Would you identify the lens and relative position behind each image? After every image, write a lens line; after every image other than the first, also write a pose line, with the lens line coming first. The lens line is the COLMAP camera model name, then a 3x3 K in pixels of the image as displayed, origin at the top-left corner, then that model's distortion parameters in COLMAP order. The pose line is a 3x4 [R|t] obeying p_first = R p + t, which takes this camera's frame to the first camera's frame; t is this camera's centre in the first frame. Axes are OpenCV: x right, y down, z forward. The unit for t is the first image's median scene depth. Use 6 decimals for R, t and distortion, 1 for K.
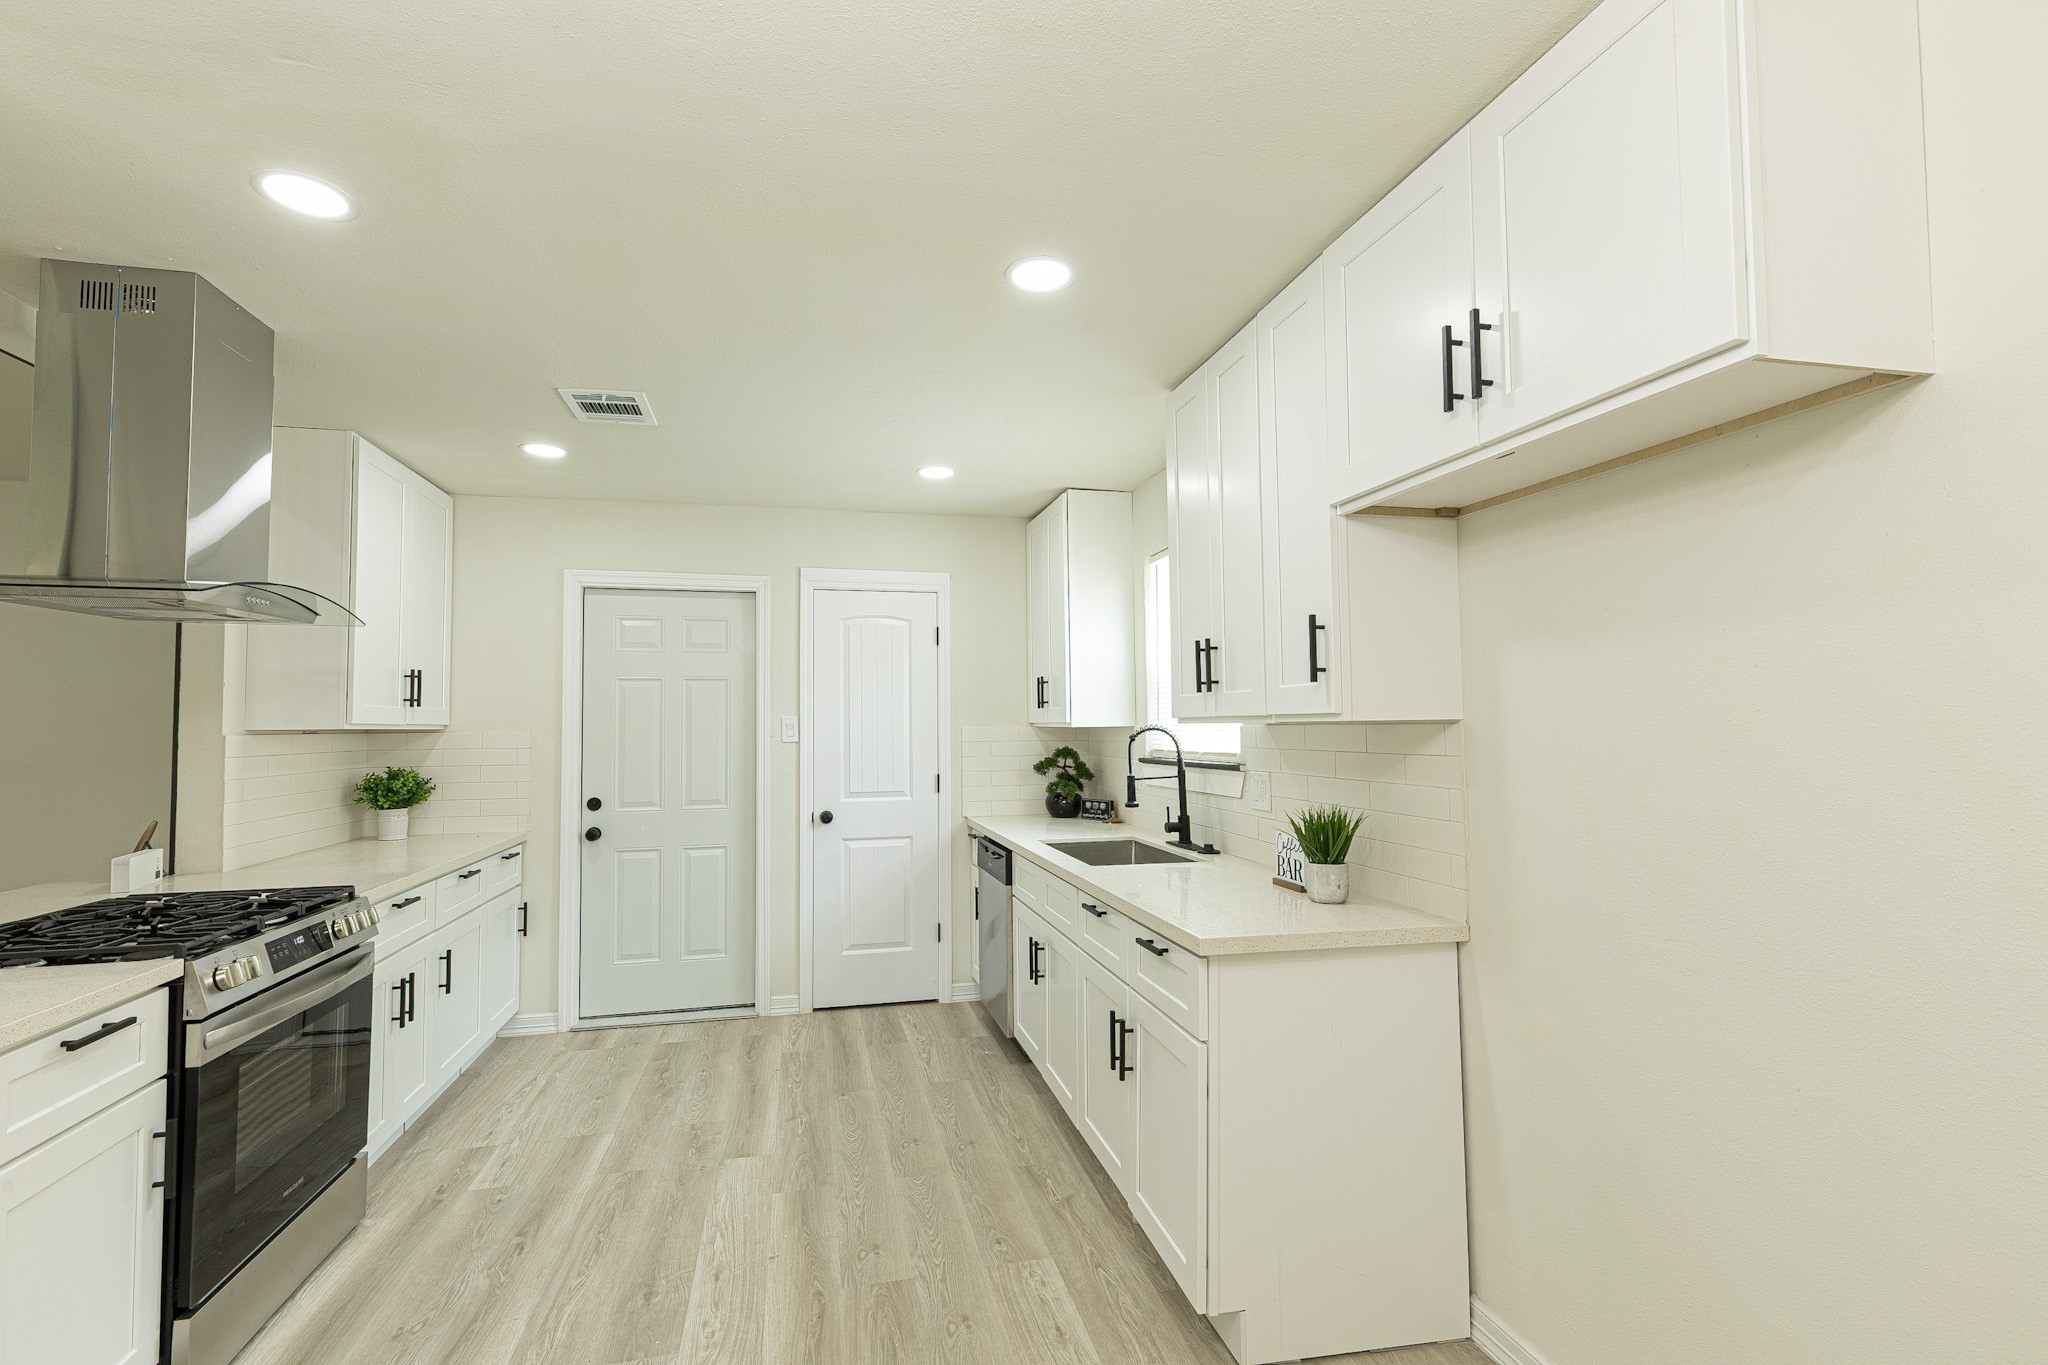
lens RADIAL K [[915.1, 0, 1008.6], [0, 915.1, 685.7], [0, 0, 1]] dist [0.006063, -0.001306]
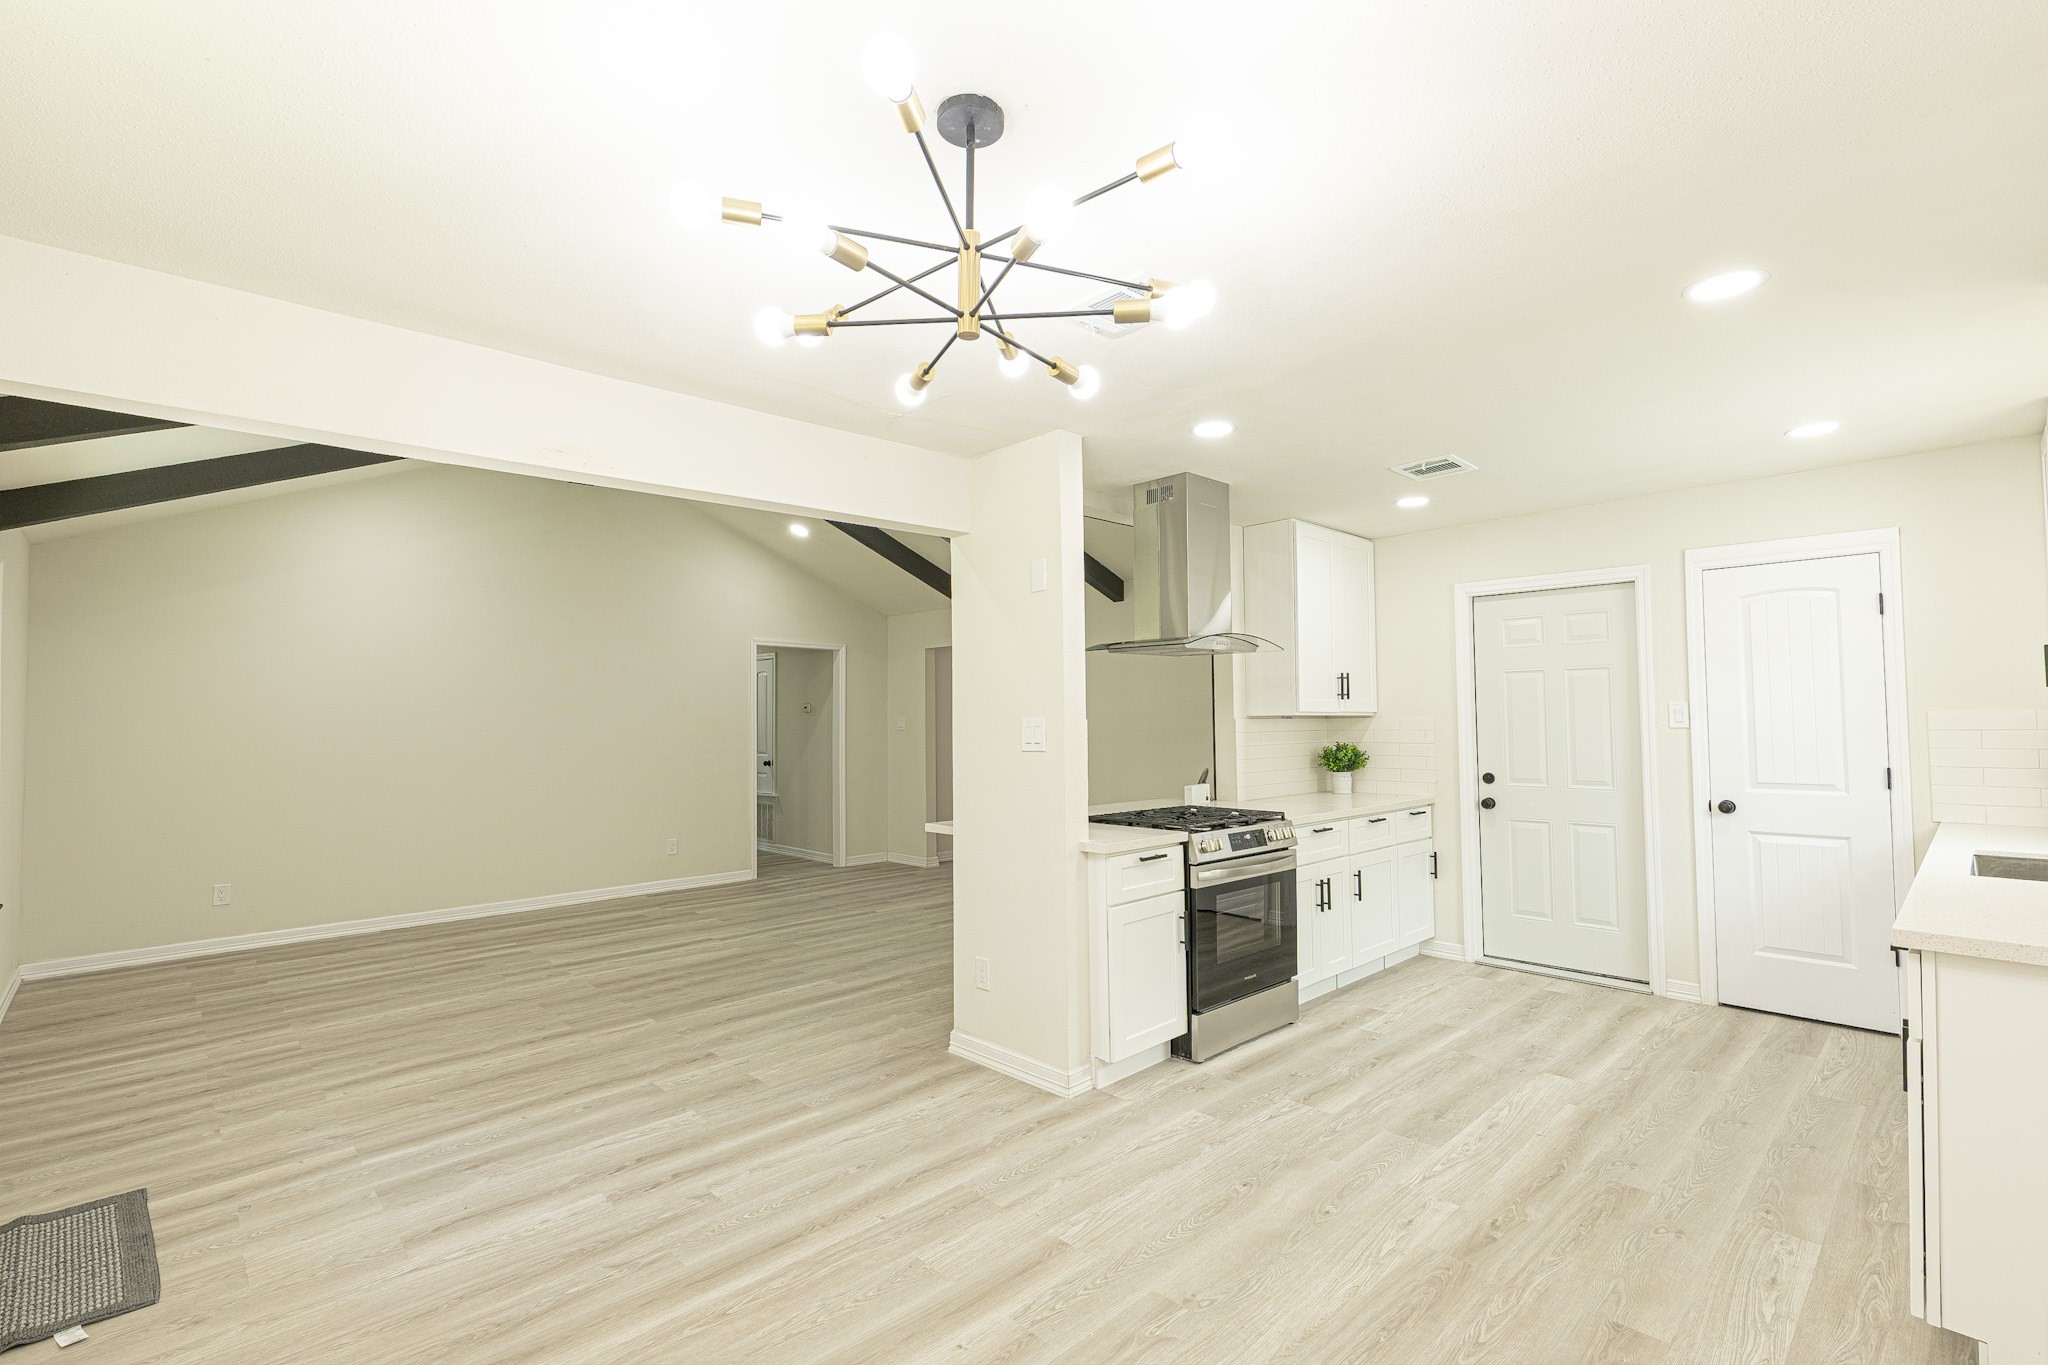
lens RADIAL K [[915.1, 0, 1011.5], [0, 915.1, 686.1], [0, 0, 1]] dist [0.006063, -0.001306]
pose [[0.507965, -0.029112, -0.860885, 0.357686], [0.042116, 0.999073, -0.008934, -0.007615], [0.860347, -0.031719, 0.508721, -0.182912]]
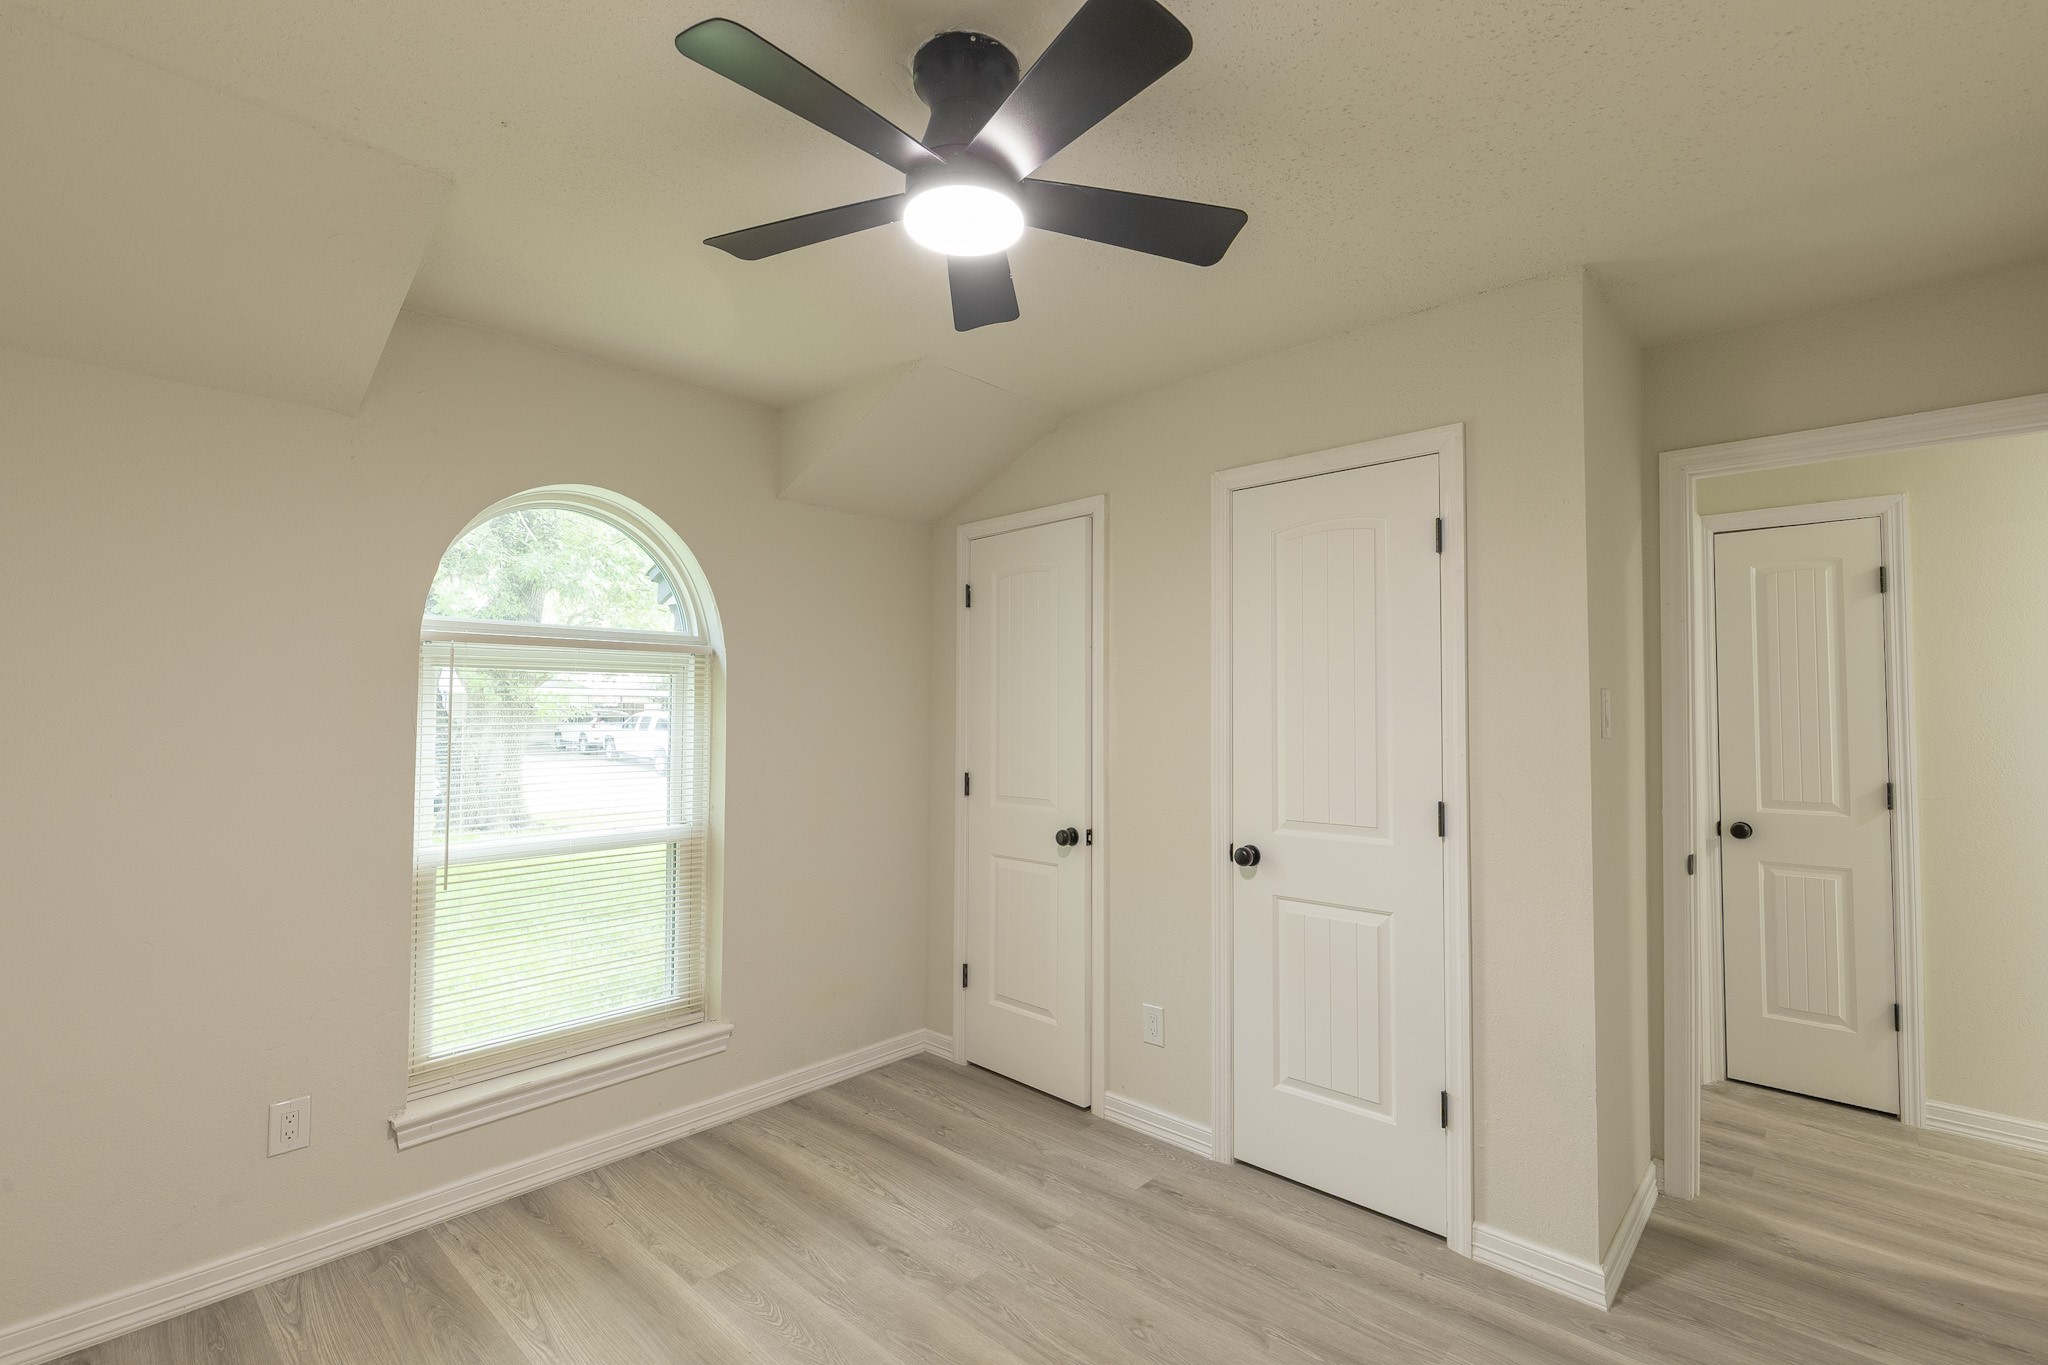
lens RADIAL K [[915.1, 0, 1023.5], [0, 915.1, 678.4], [0, 0, 1]] dist [0.006063, -0.001306]
pose [[0.568303, -0.018293, -0.822616, 0.316143], [0.034724, 0.999395, 0.001765, 0.027022], [0.822086, -0.029567, 0.568595, 0.756191]]
